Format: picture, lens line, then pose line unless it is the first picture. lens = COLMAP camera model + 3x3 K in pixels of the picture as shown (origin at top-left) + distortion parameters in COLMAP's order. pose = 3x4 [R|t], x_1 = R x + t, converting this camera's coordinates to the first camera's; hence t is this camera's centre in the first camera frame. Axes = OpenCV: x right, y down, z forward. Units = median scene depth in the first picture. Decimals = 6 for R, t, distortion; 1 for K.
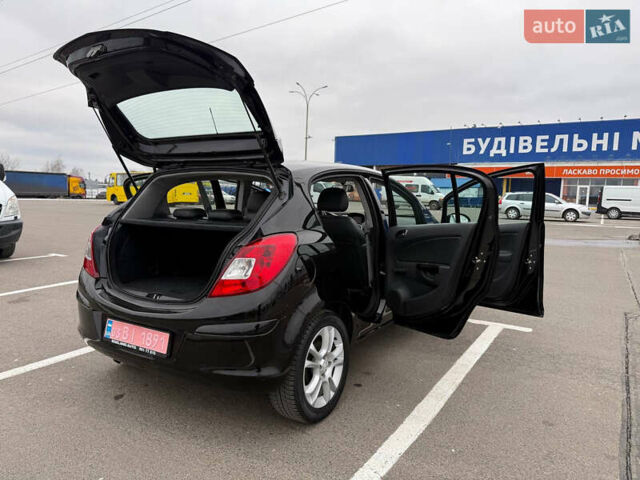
lens RADIAL K [[452.6, 0, 314.7], [0, 452.6, 241.4], [0, 0, 1]] dist [0.067763, -0.082043]
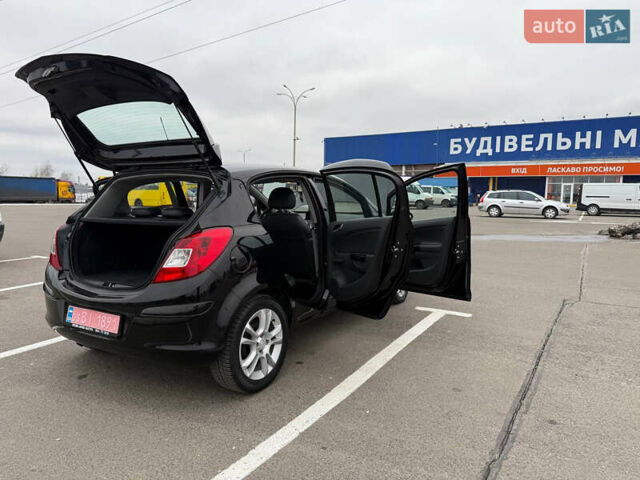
lens RADIAL K [[452.6, 0, 314.7], [0, 452.6, 241.4], [0, 0, 1]] dist [0.067763, -0.082043]
pose [[0.999792, -0.015101, 0.013733, 0.112503], [0.015141, 0.999882, -0.002779, 0.018418], [-0.013689, 0.002987, 0.999902, -0.111128]]
